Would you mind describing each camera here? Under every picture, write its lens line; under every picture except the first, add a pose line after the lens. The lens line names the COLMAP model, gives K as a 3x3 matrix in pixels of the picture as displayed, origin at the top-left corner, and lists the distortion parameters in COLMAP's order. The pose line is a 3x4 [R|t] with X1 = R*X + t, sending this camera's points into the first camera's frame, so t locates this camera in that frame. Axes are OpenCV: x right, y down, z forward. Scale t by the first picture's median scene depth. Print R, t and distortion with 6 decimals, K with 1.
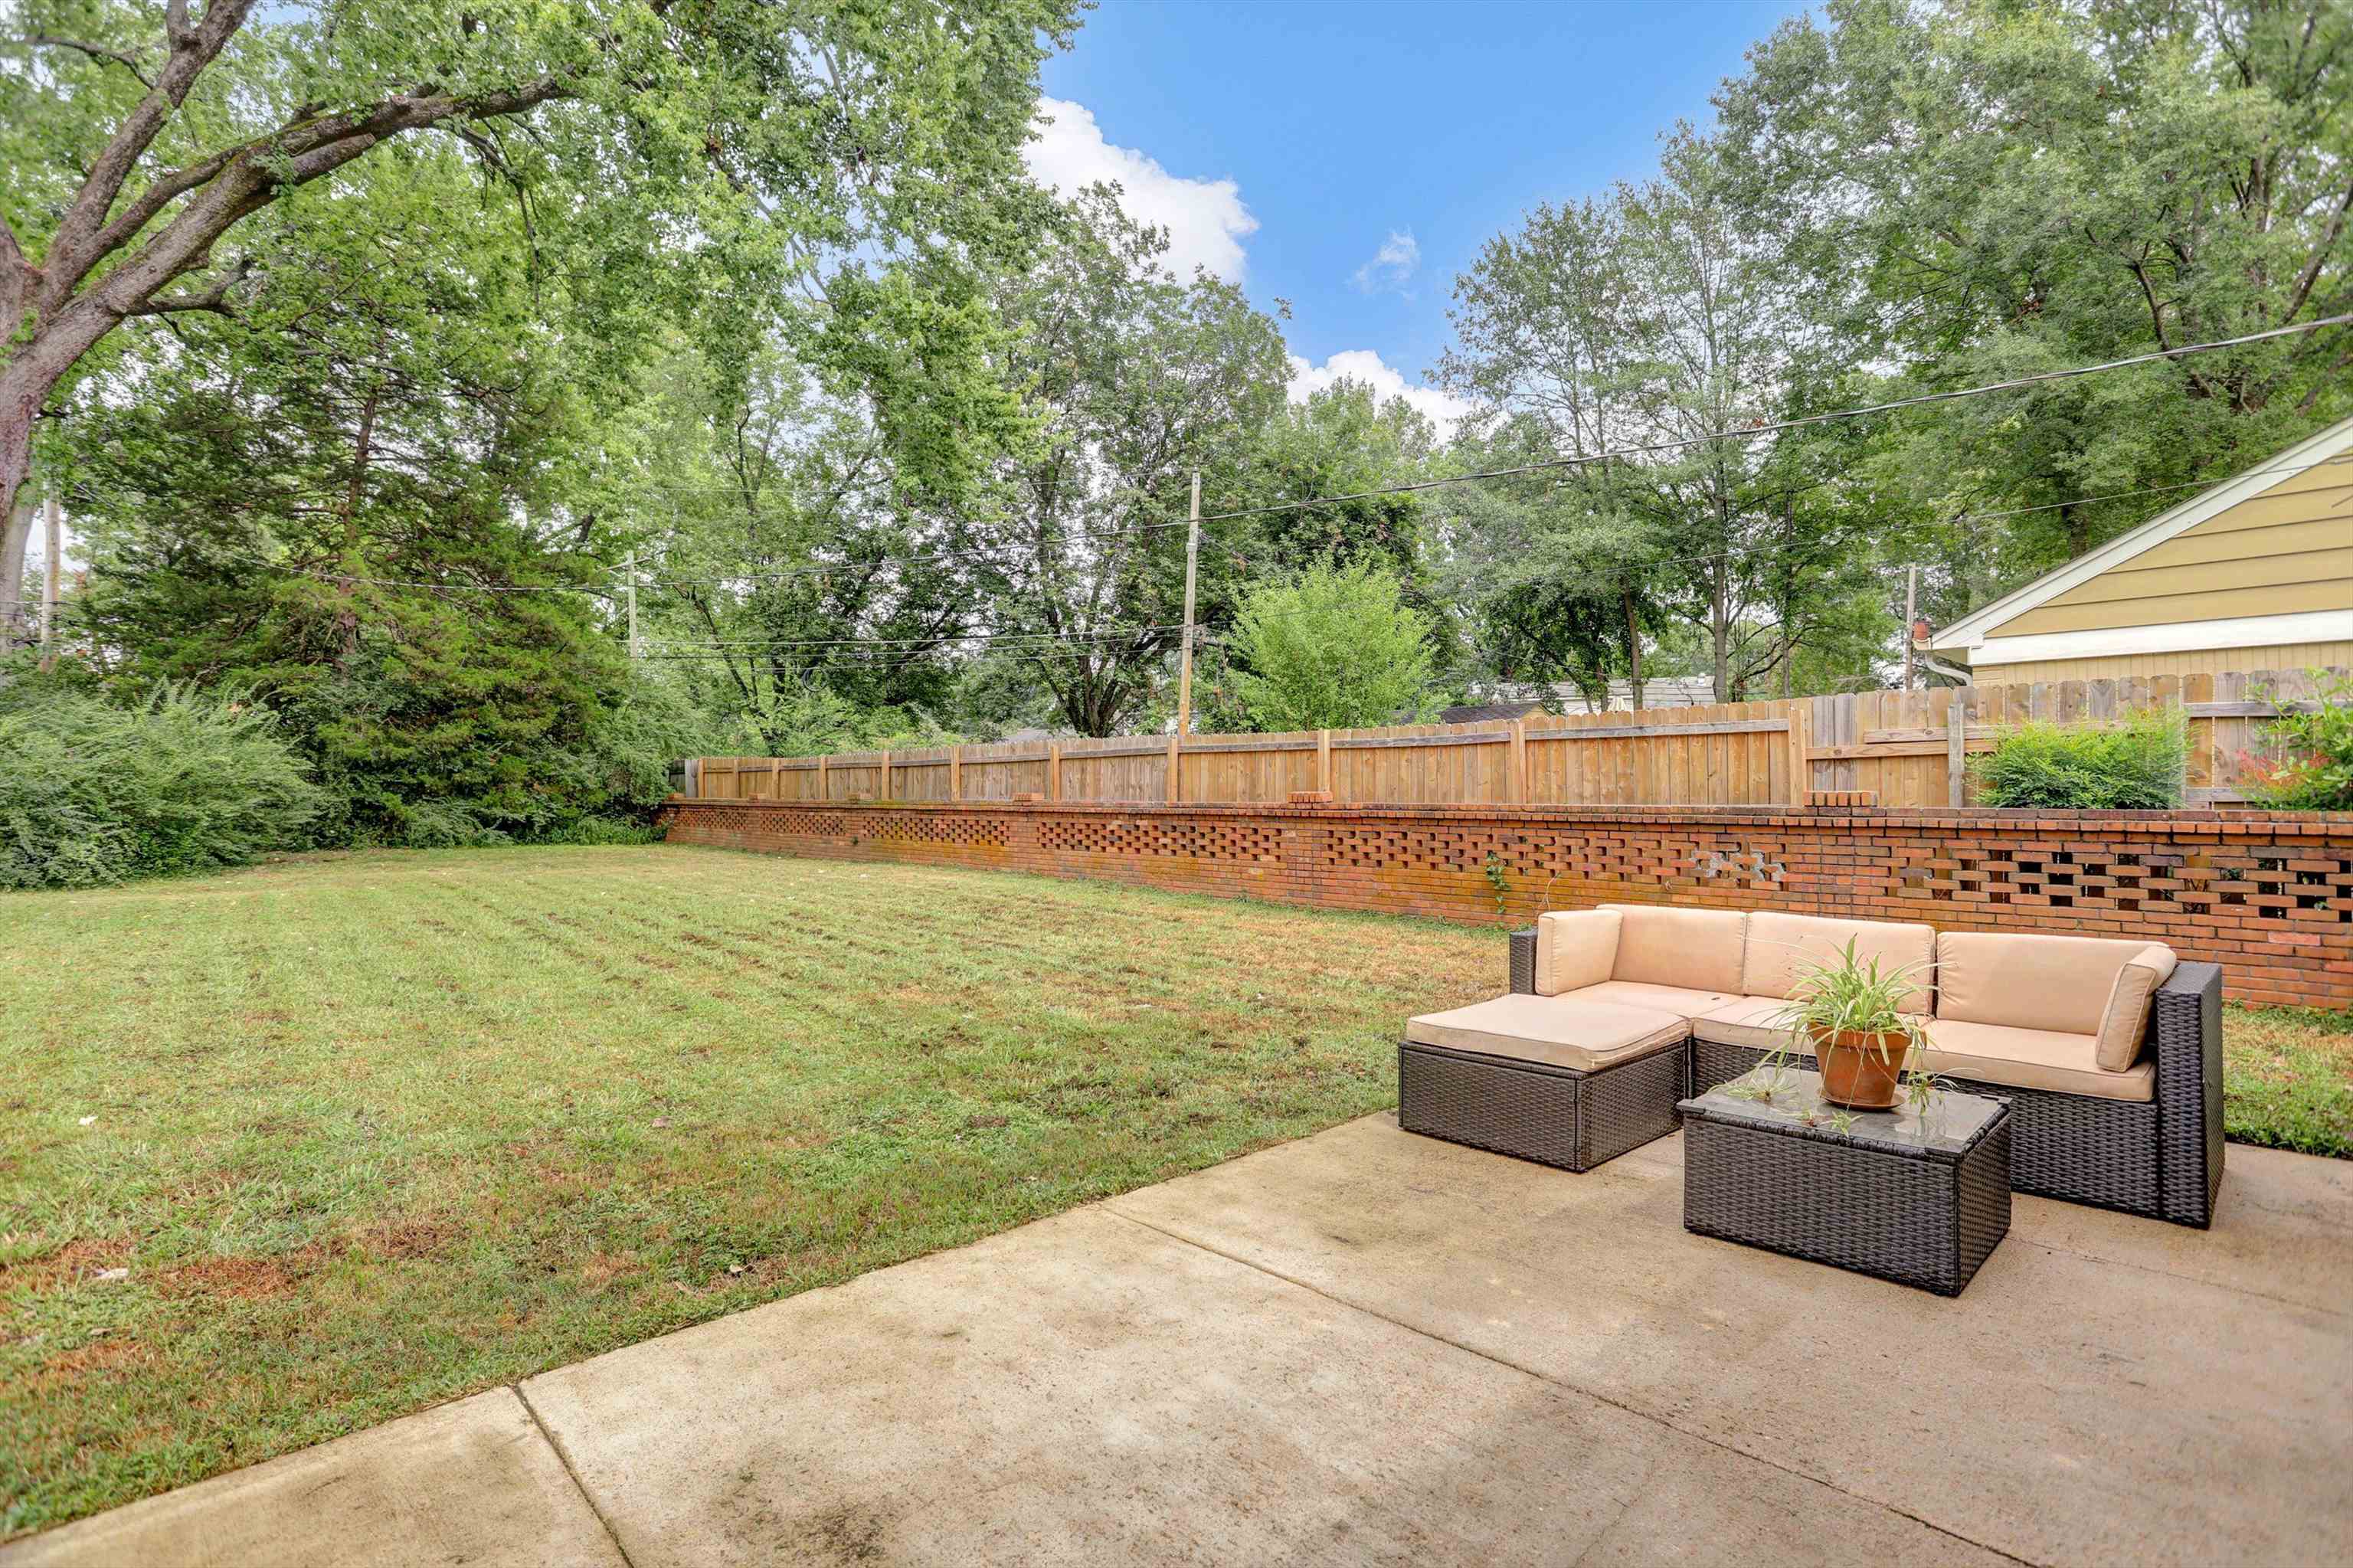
lens RADIAL K [[1168.8, 0, 1187.0], [0, 1168.8, 788.6], [0, 0, 1]] dist [-0.020238, 0.003486]
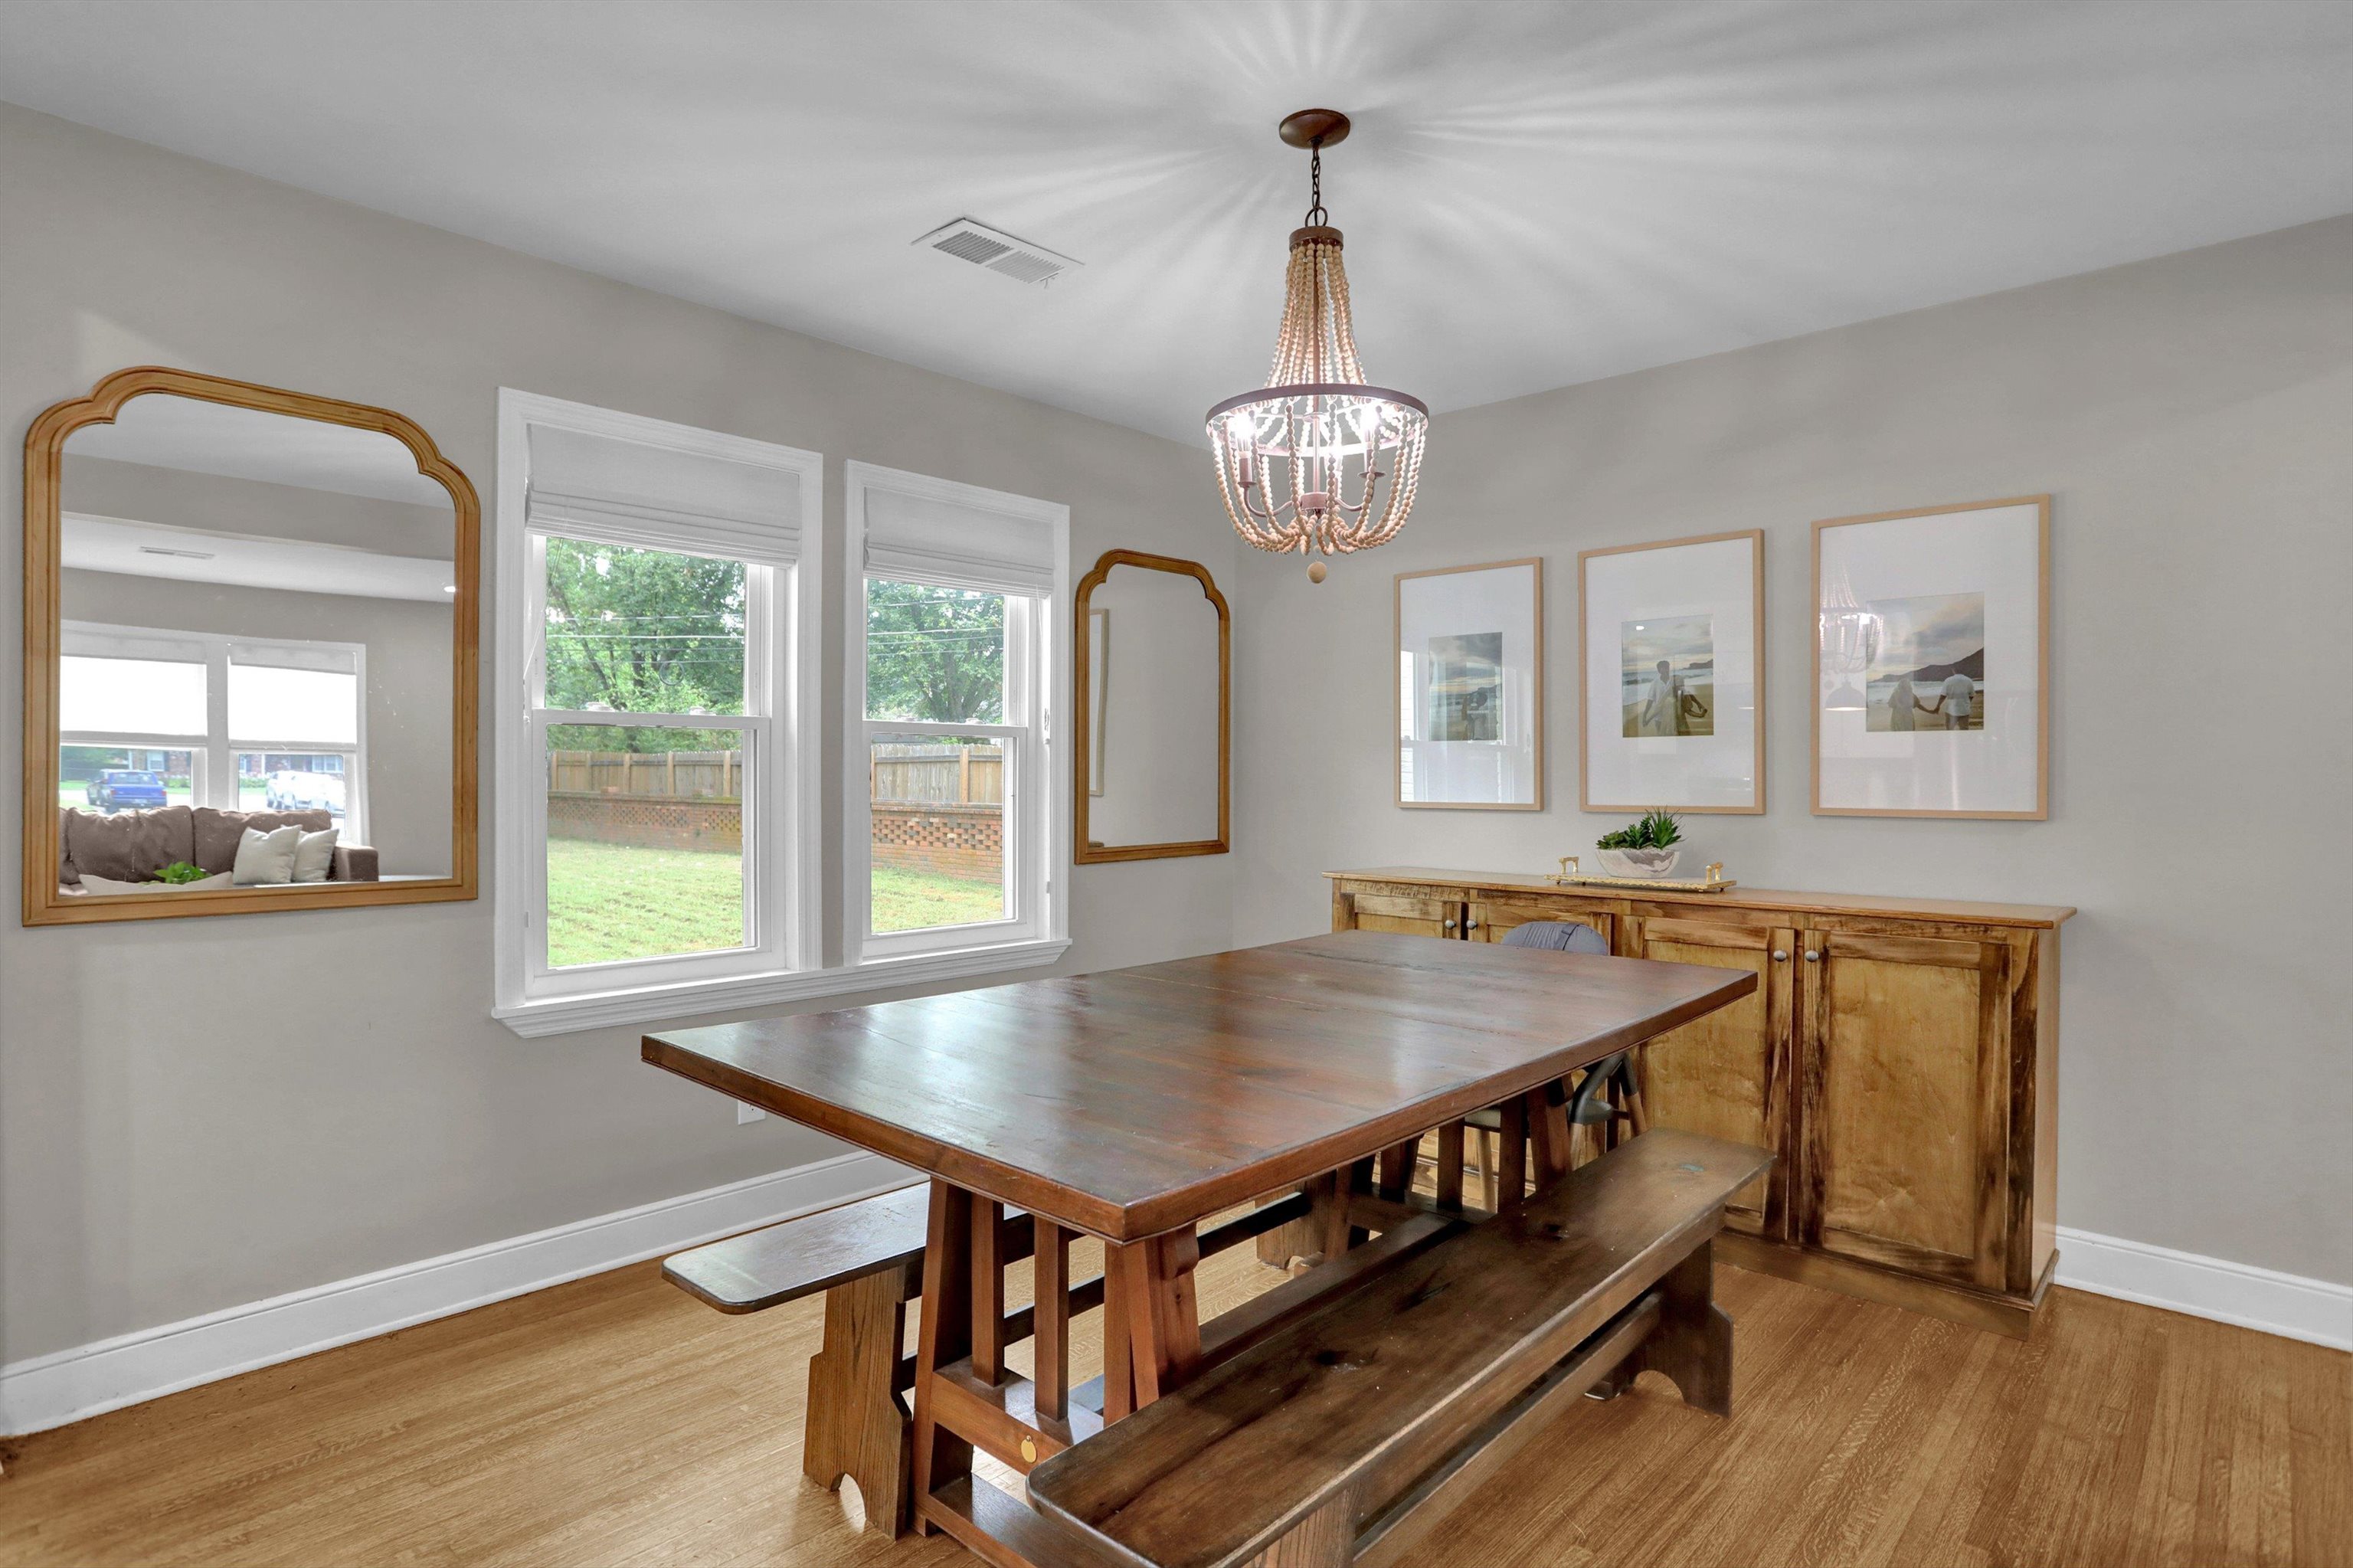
lens RADIAL K [[1168.8, 0, 1175.9], [0, 1168.8, 796.2], [0, 0, 1]] dist [-0.020238, 0.003486]
pose [[0.995653, 0.009421, 0.092667, 0.062158], [-0.010766, 0.999844, 0.014017, -0.009474], [-0.092521, -0.014954, 0.995598, -0.136302]]
